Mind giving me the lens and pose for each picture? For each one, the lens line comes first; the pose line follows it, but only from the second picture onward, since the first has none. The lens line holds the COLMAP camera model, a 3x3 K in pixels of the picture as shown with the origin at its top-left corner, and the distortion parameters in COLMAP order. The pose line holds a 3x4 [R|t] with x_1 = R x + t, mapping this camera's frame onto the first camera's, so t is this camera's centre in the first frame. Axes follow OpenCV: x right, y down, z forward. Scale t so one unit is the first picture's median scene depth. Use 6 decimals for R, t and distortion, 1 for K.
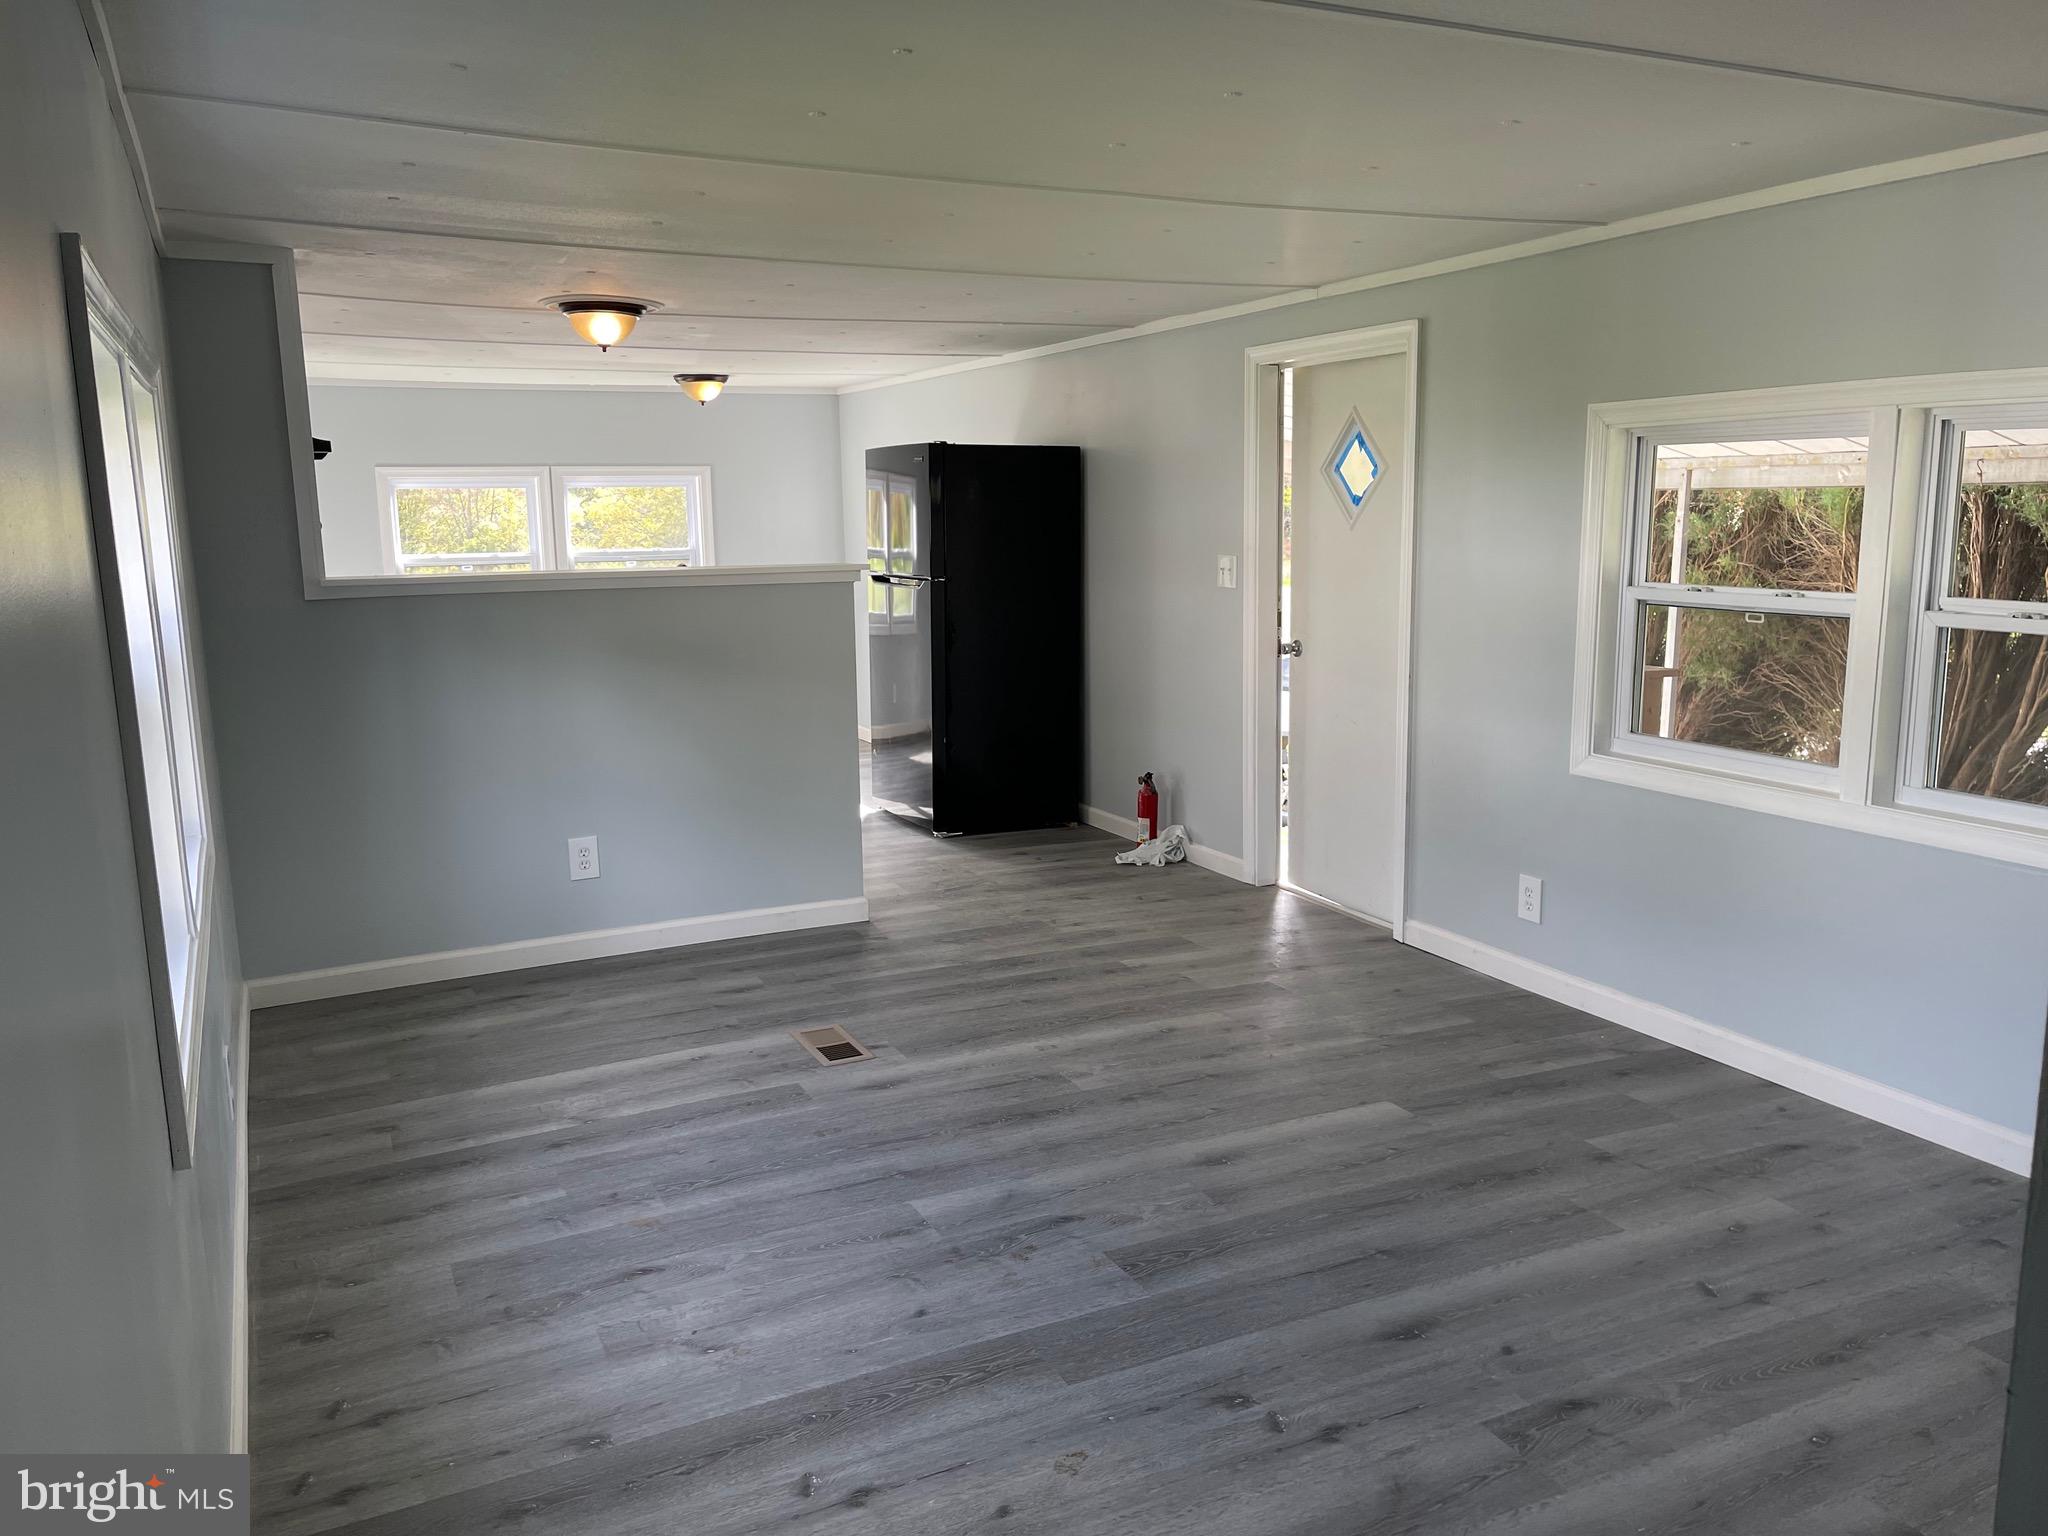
lens RADIAL K [[1557.4, 0, 1025.8], [0, 1557.4, 774.6], [0, 0, 1]] dist [0.044645, -0.019138]
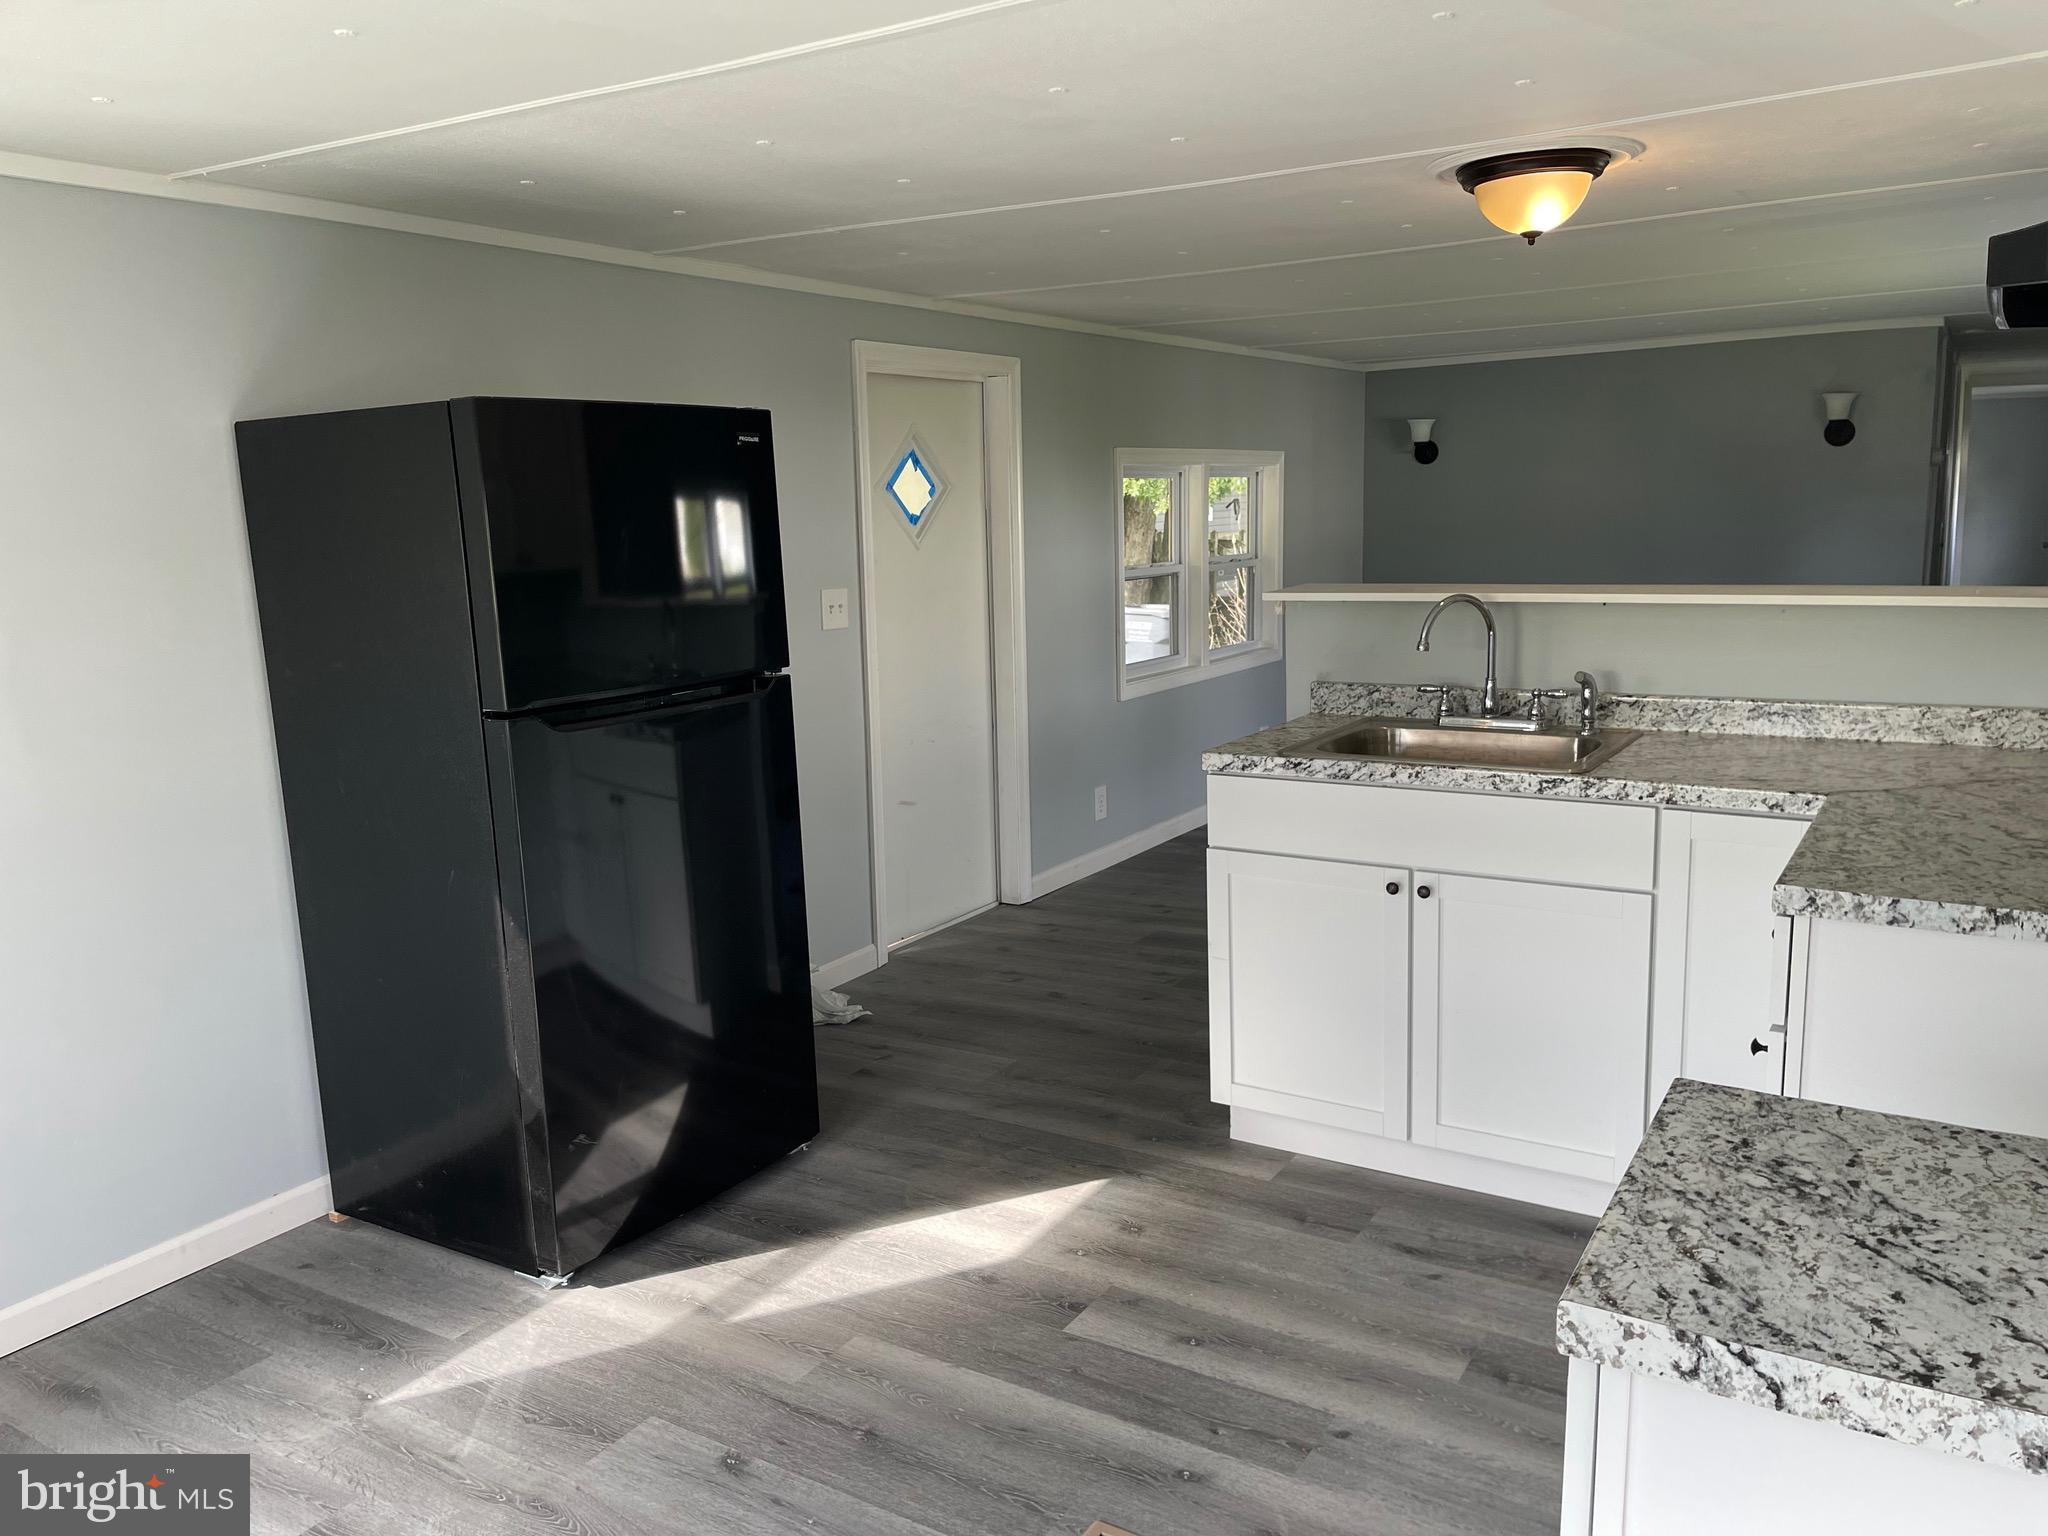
lens RADIAL K [[1557.4, 0, 1037.2], [0, 1557.4, 769.7], [0, 0, 1]] dist [0.044645, -0.019138]
pose [[-0.528536, -0.125042, 0.839652, -0.692867], [0.173280, 0.952377, 0.250903, -0.263512], [-0.831038, 0.278106, -0.481698, 1.480239]]
